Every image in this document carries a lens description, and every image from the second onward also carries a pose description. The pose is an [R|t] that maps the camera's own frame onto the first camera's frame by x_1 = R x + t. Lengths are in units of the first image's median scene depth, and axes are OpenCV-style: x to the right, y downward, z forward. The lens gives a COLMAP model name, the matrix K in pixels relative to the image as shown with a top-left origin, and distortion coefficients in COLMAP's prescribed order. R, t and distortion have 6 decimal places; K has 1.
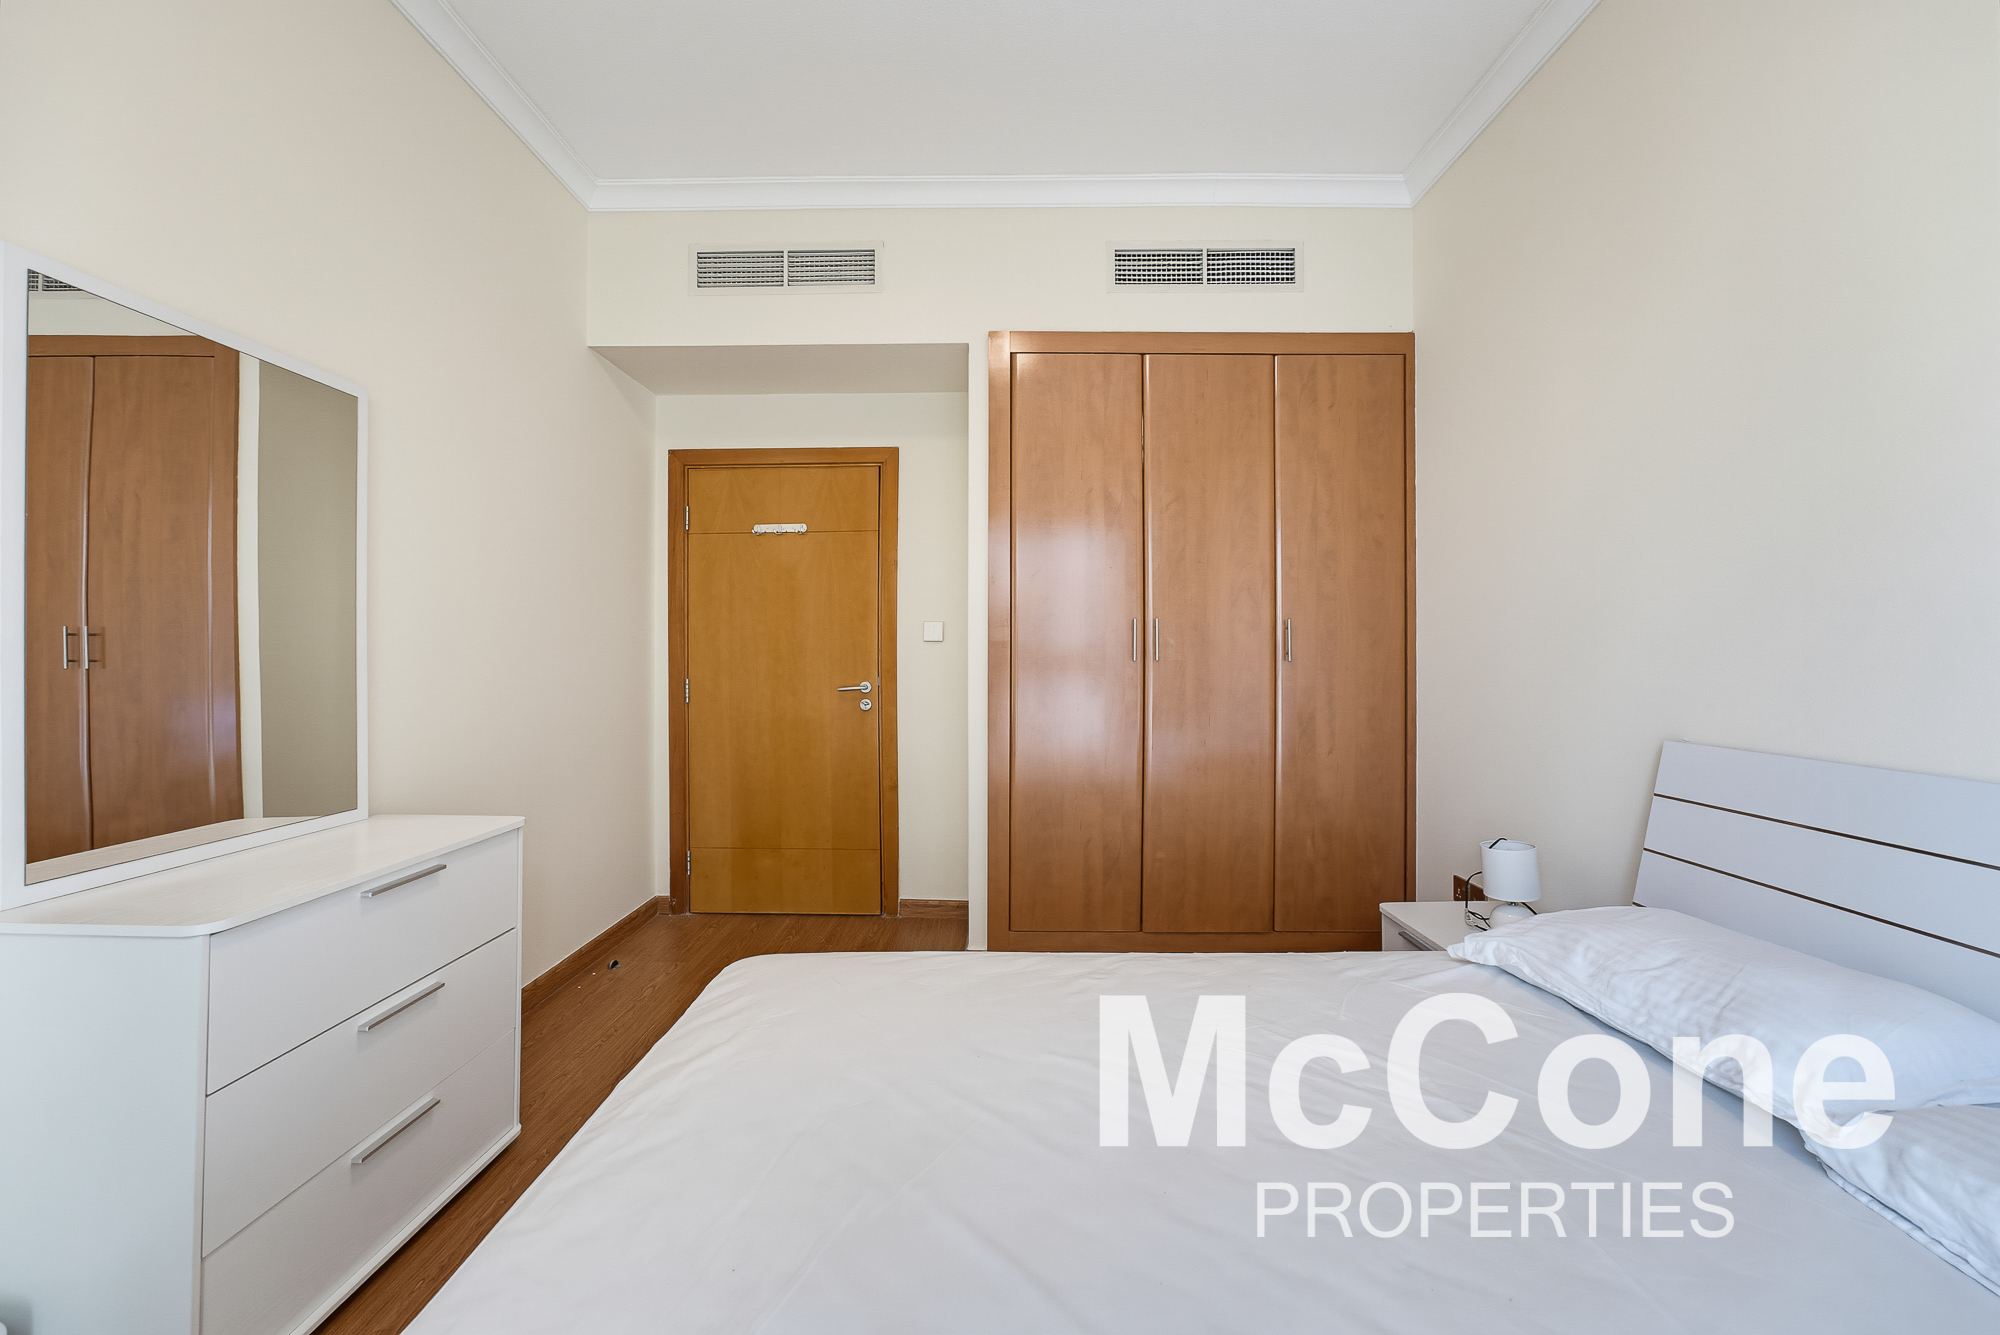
lens RADIAL K [[819.1, 0, 1000.0], [0, 819.1, 667.5], [0, 0, 1]] dist [-0.000746, 0.000166]
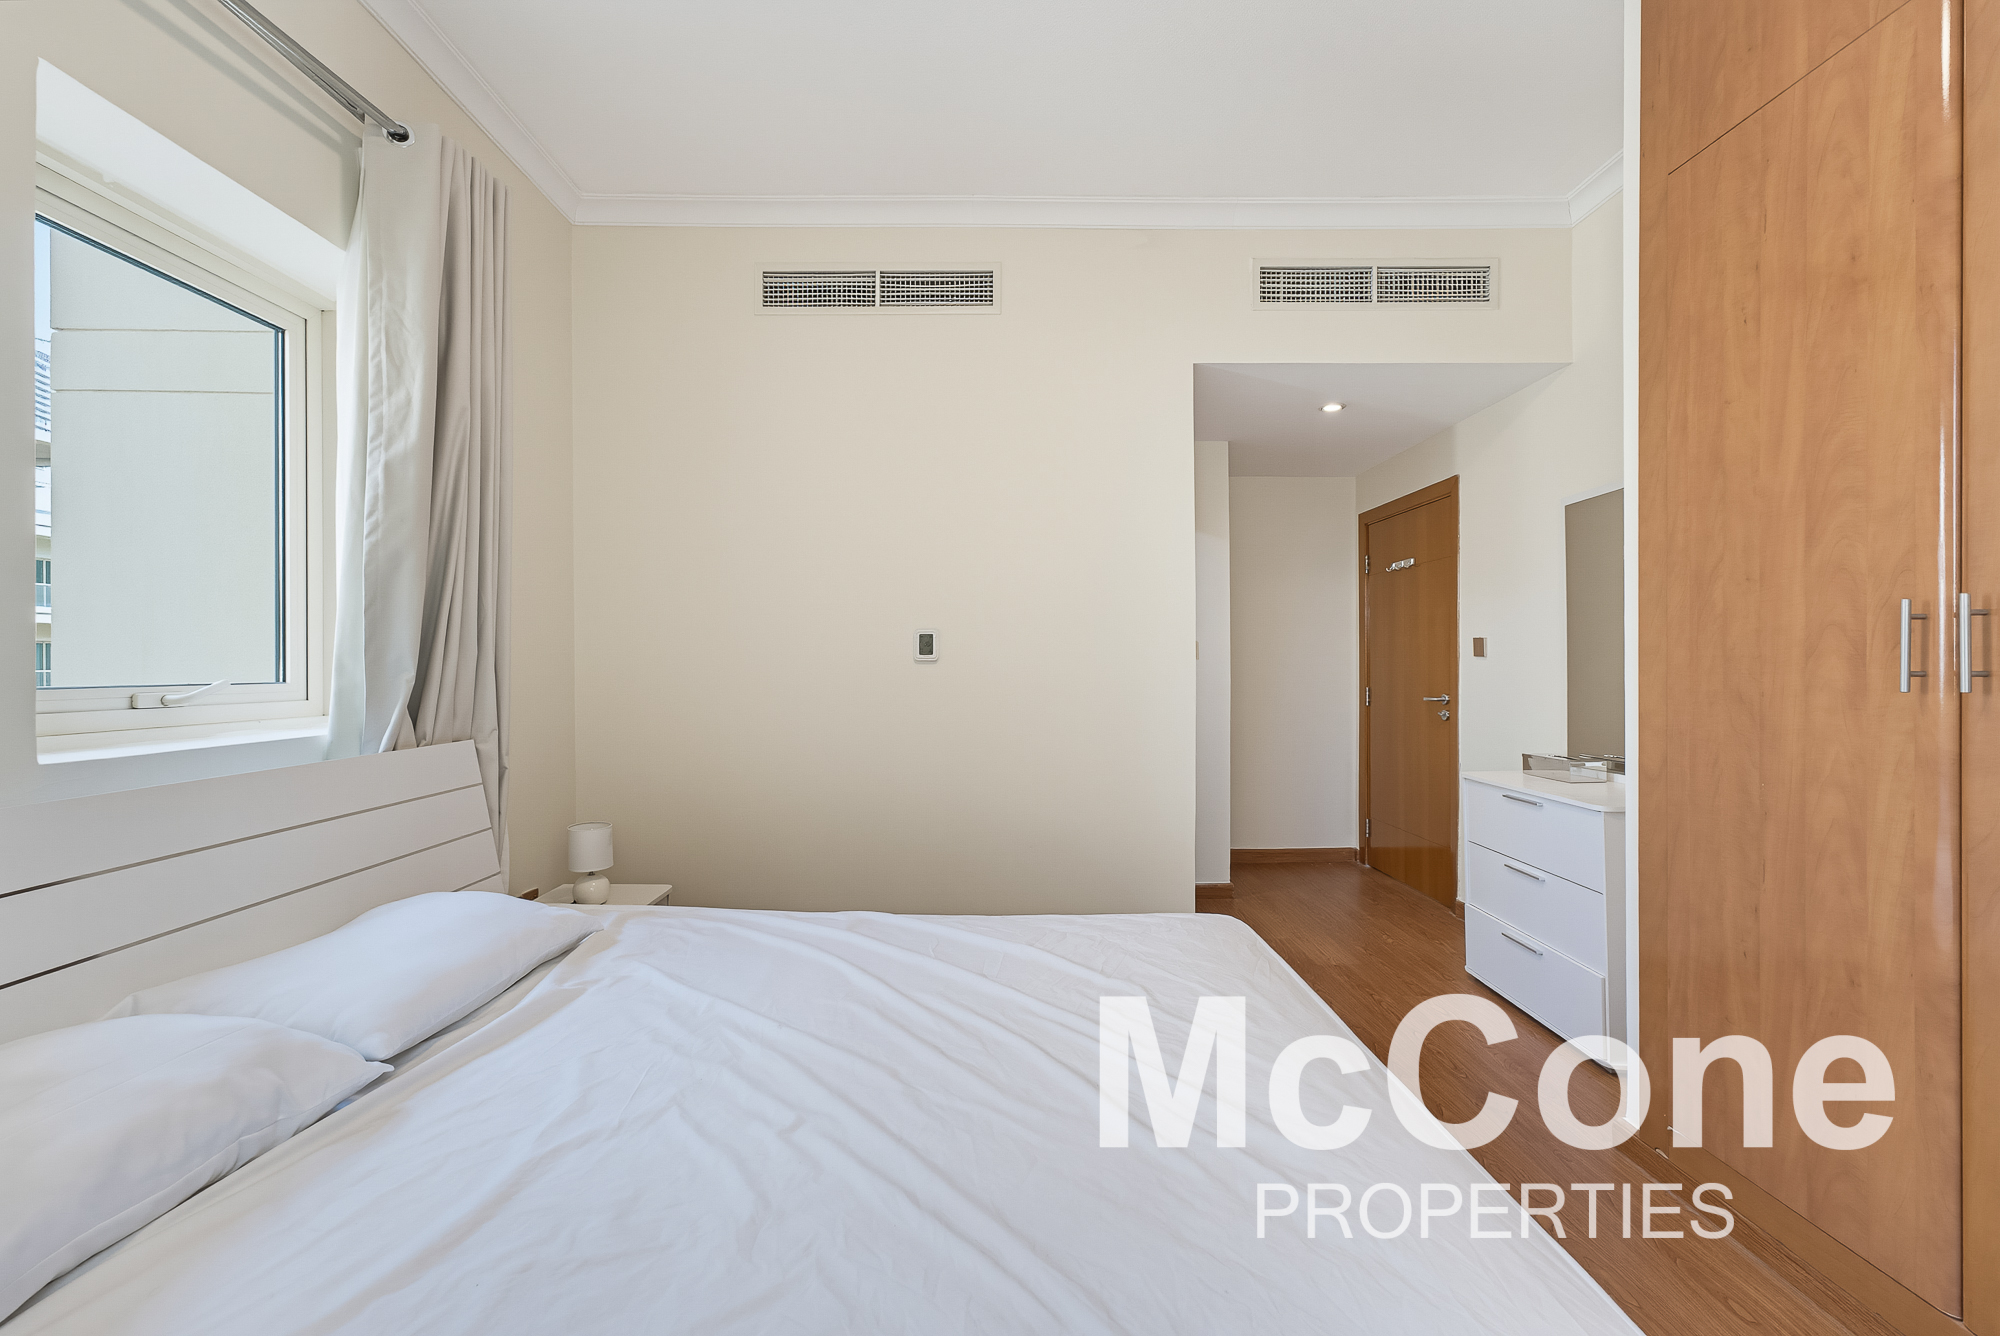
lens RADIAL K [[800.2, 0, 1000.0], [0, 800.2, 668.0], [0, 0, 1]] dist [-0.000631, -0.000108]
pose [[0.999995, -0.002431, -0.001921, -0.108853], [0.002410, 0.999942, -0.010456, -0.000406], [0.001946, 0.010451, 0.999943, 0.001470]]
